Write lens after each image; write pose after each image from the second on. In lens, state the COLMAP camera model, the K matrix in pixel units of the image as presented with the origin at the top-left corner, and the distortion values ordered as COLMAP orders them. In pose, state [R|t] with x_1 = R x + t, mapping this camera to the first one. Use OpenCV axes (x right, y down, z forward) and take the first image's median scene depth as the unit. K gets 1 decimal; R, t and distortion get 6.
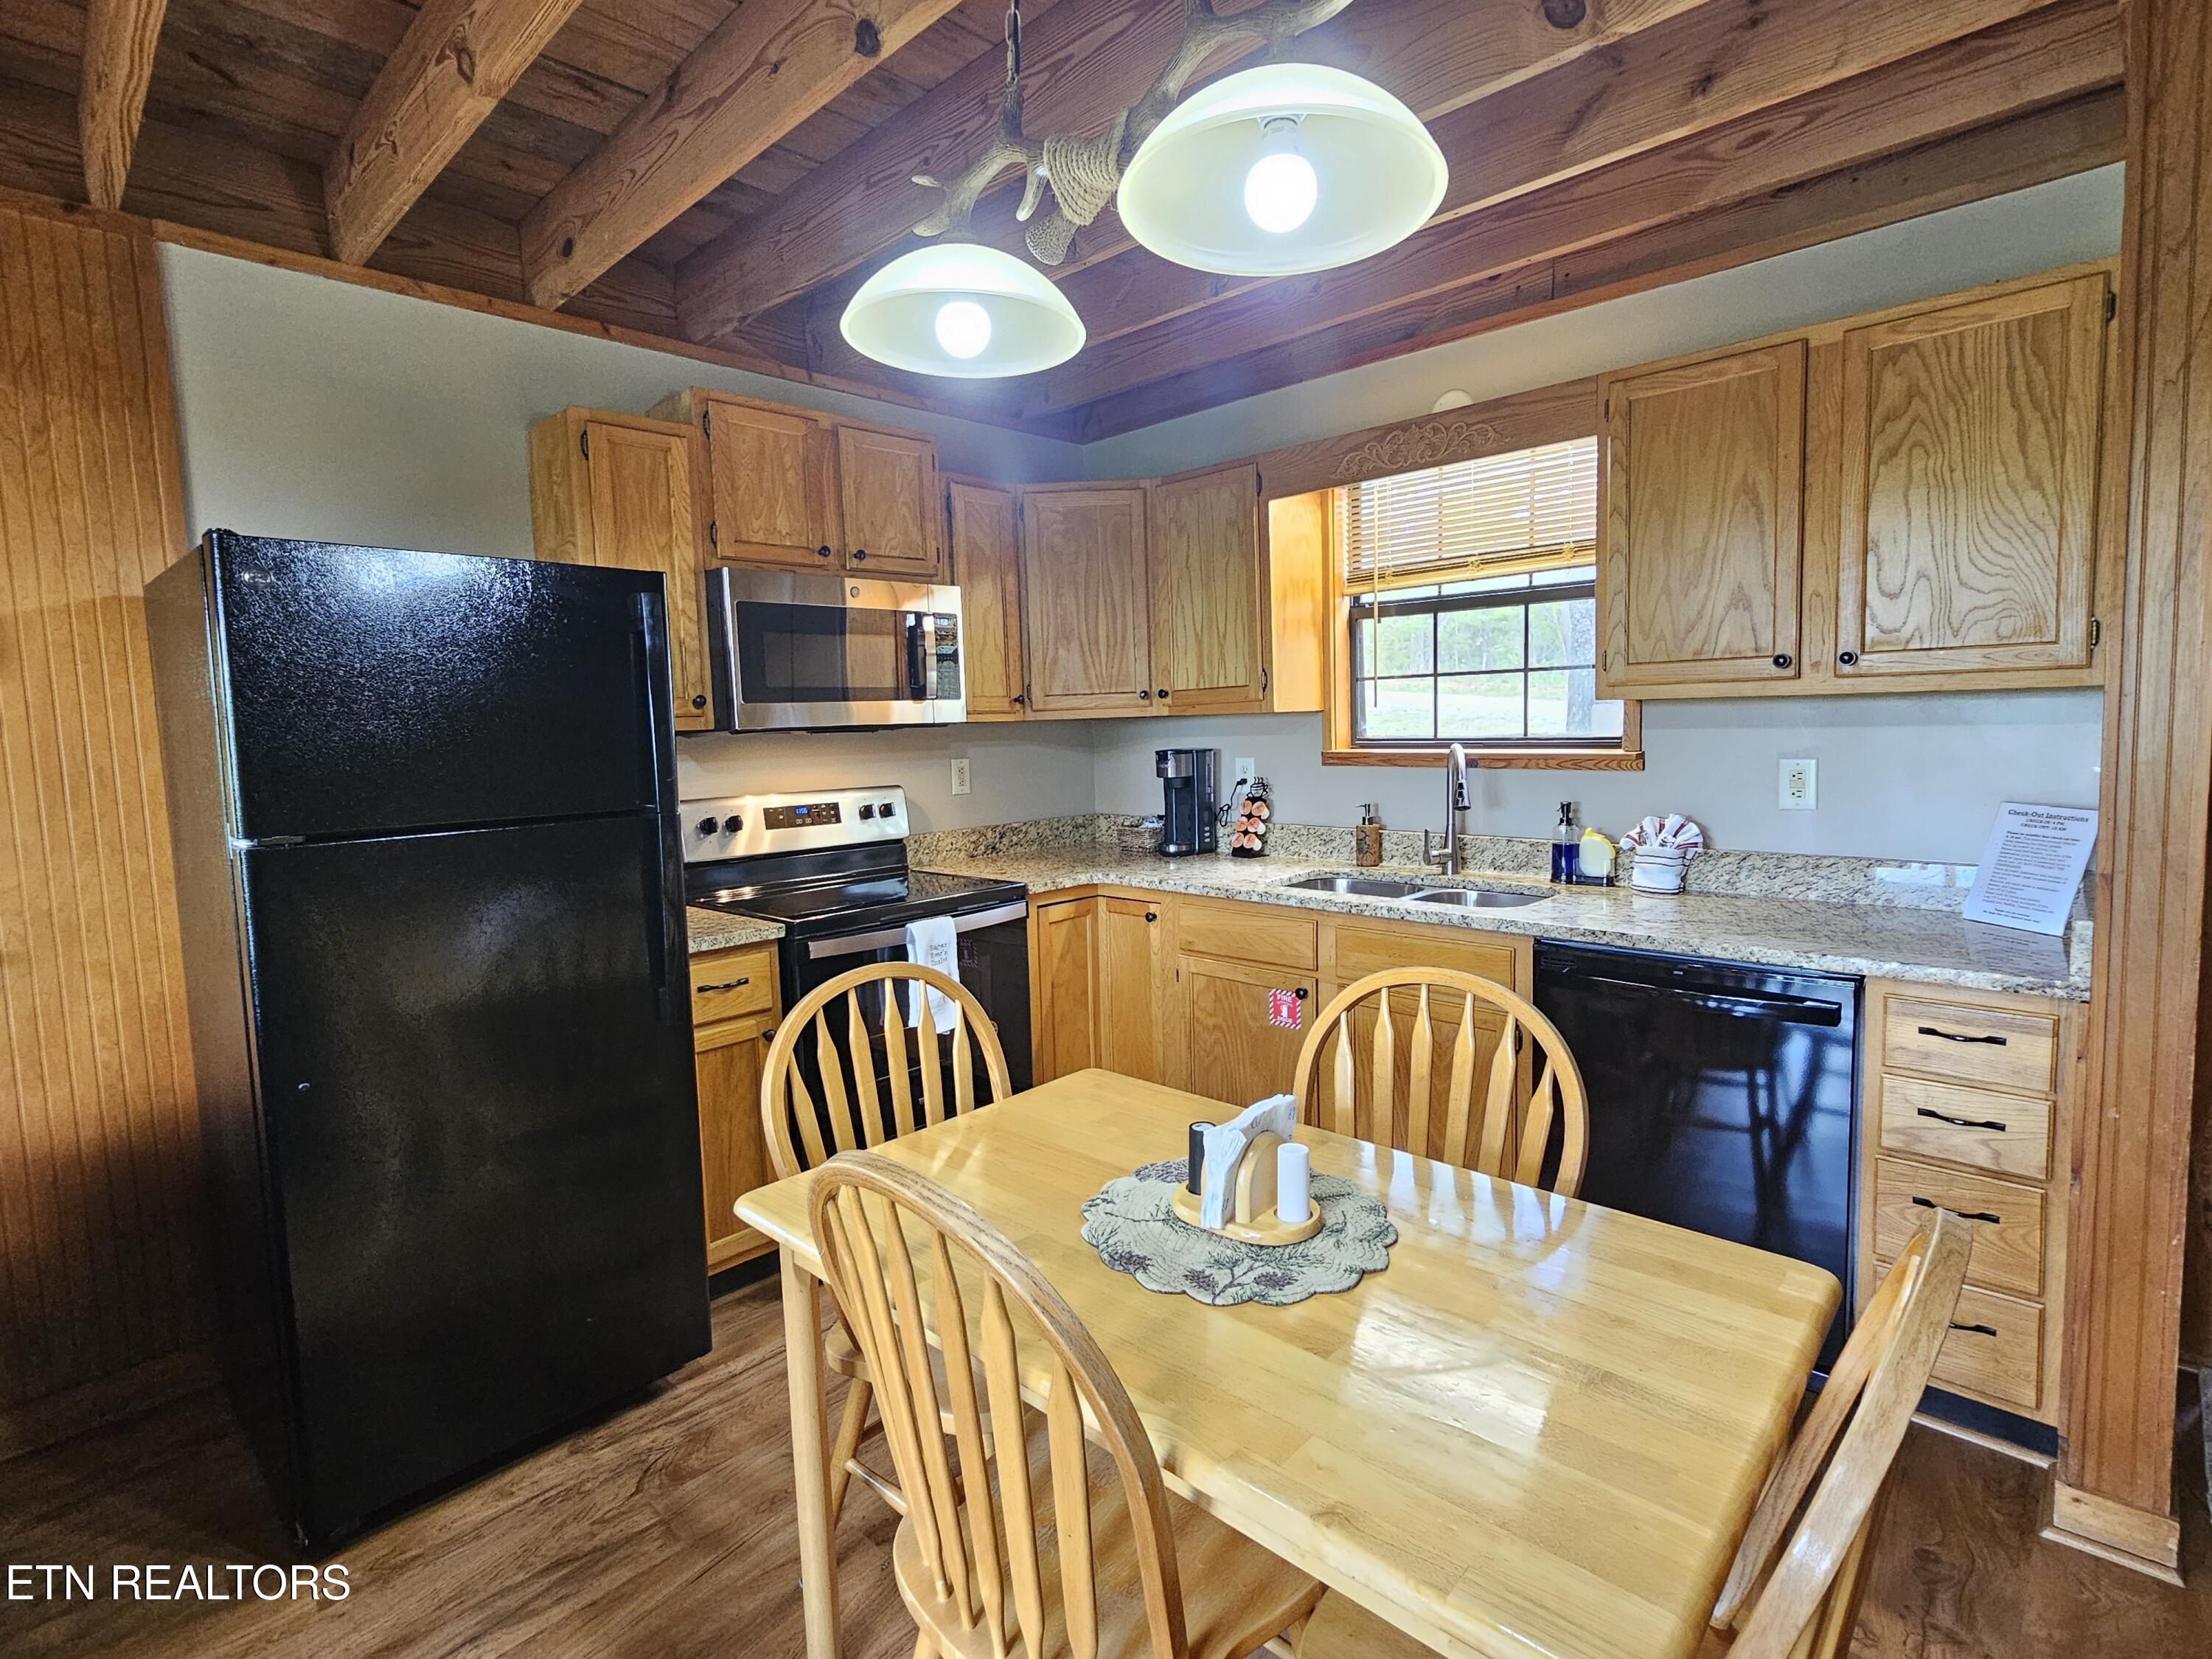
lens RADIAL K [[1083.6, 0, 1108.1], [0, 1083.6, 809.4], [0, 0, 1]] dist [-0.010732, 0.005464]
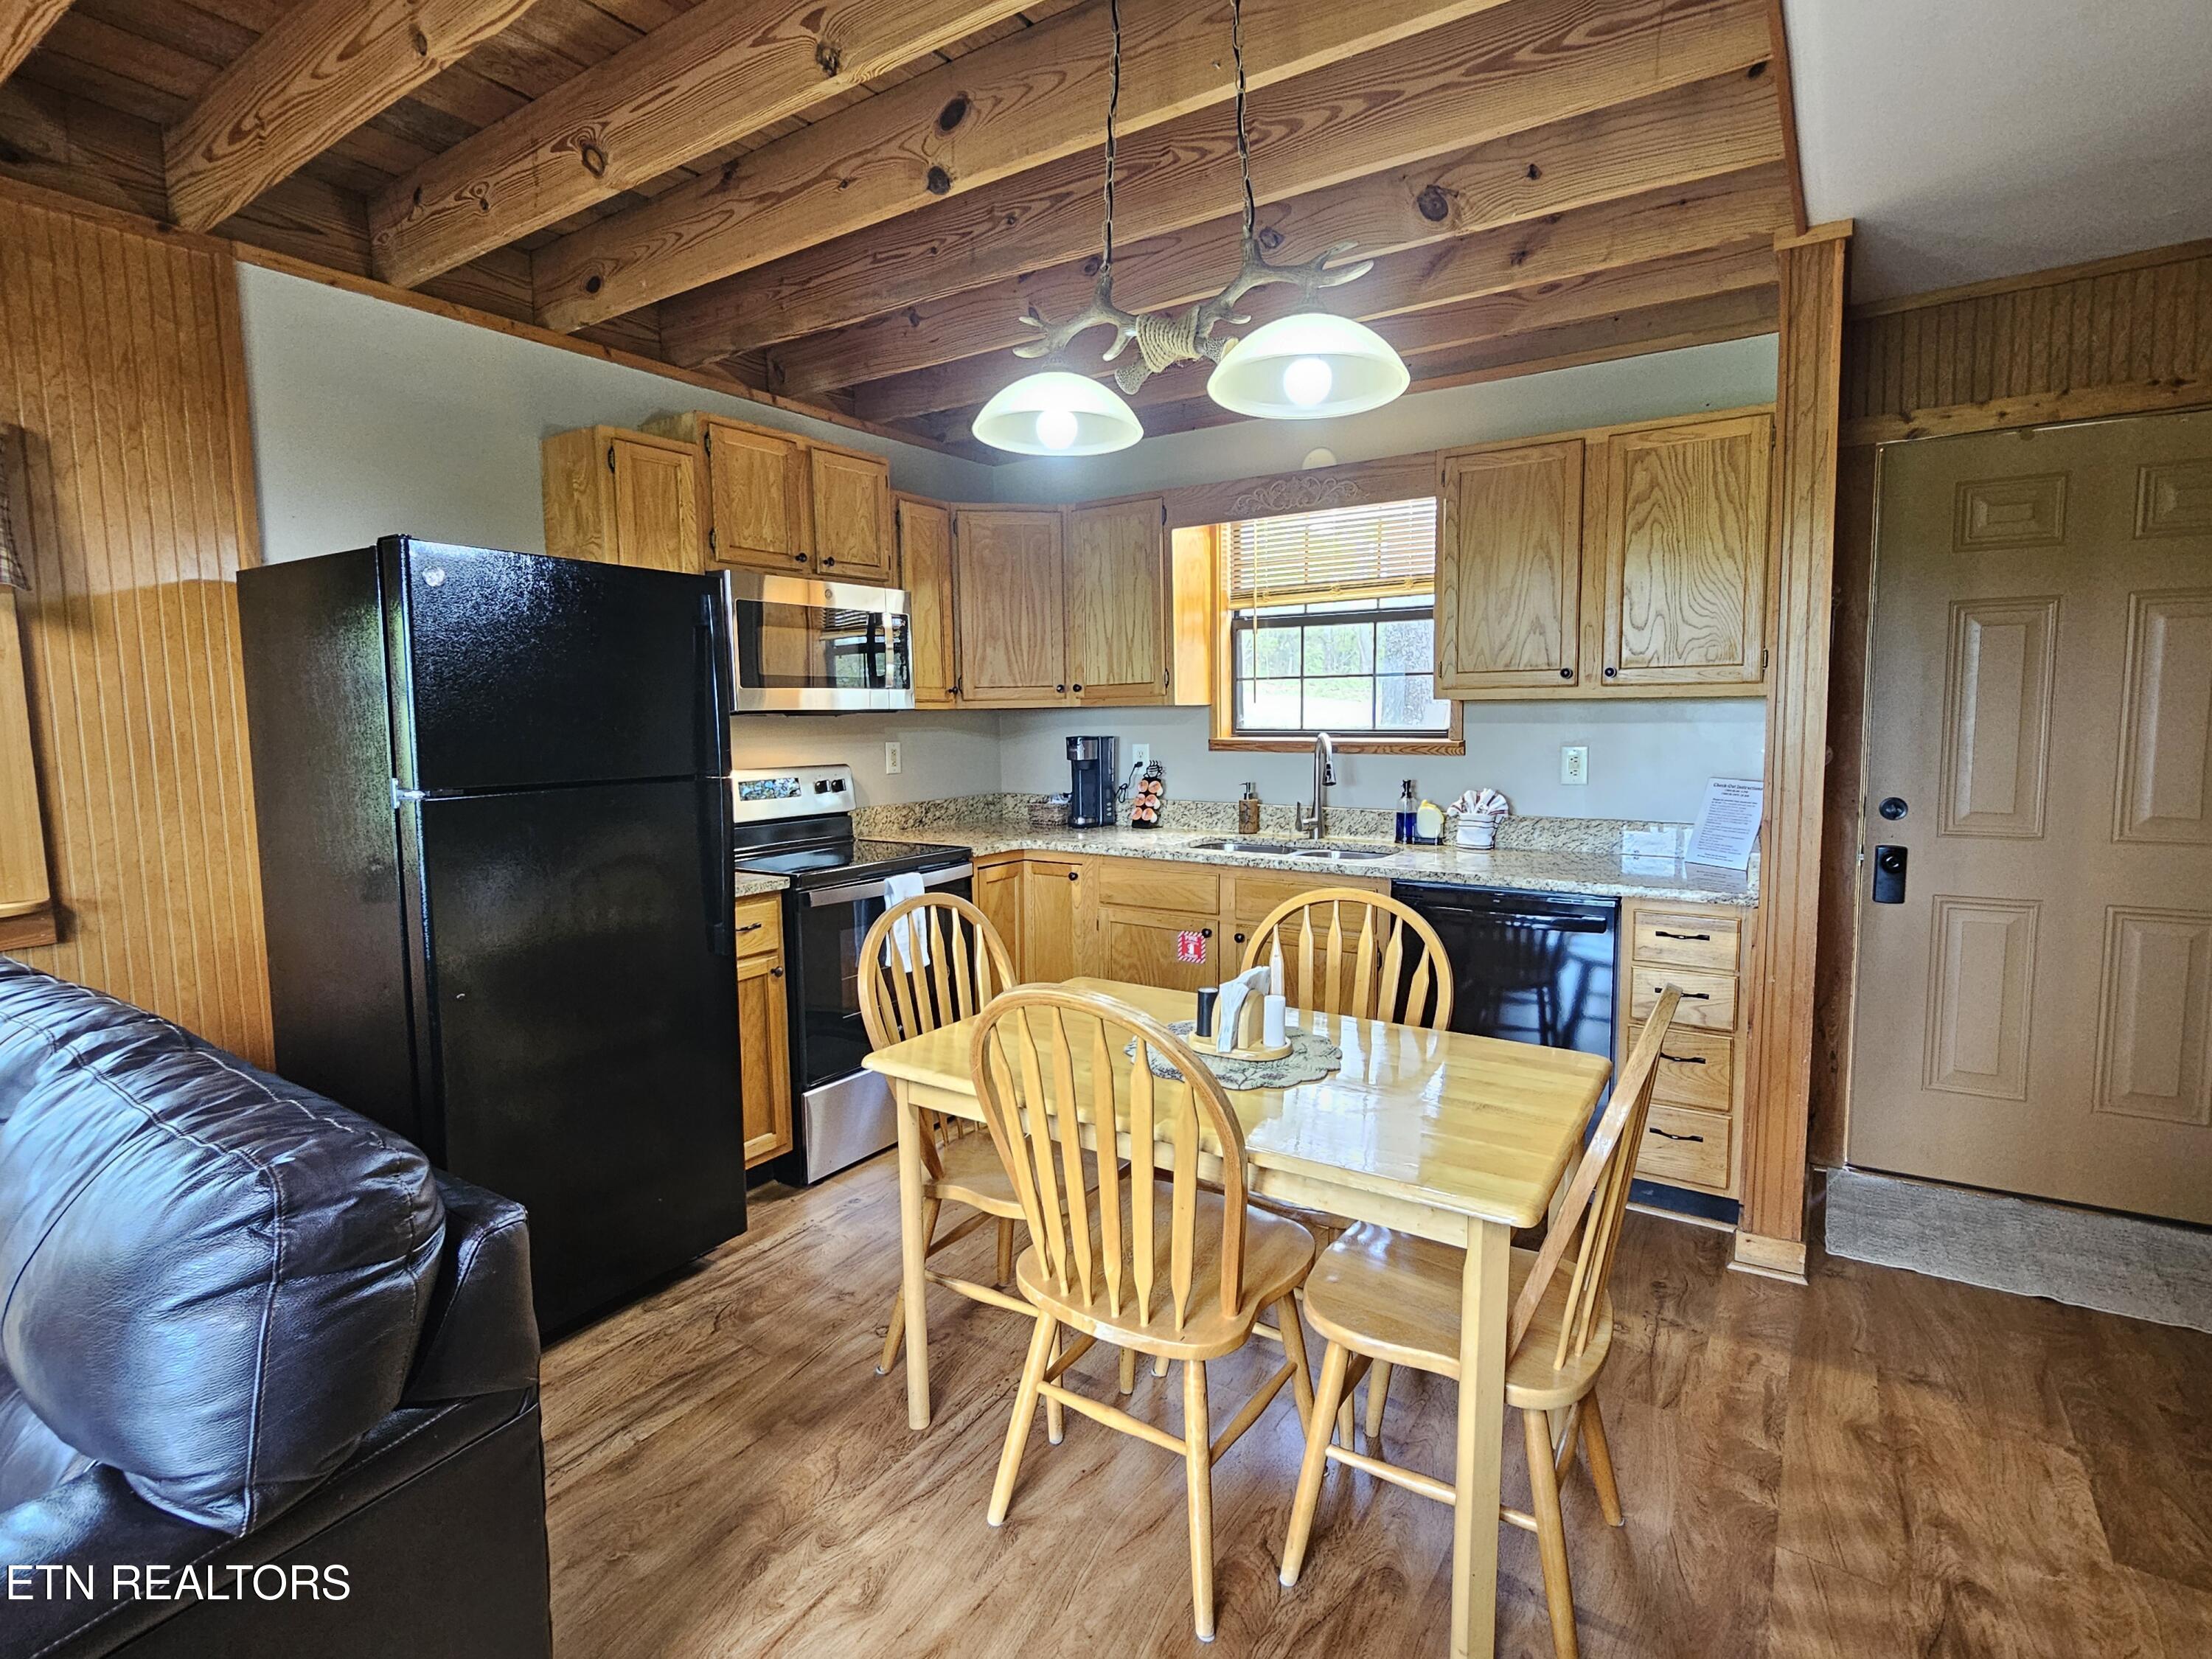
lens RADIAL K [[1083.6, 0, 1108.1], [0, 1083.6, 809.4], [0, 0, 1]] dist [-0.010732, 0.005464]
pose [[0.984599, 0.001611, 0.174822, -0.182008], [-0.002225, 0.999992, 0.003319, 0.030901], [-0.174816, -0.003657, 0.984594, -0.240737]]
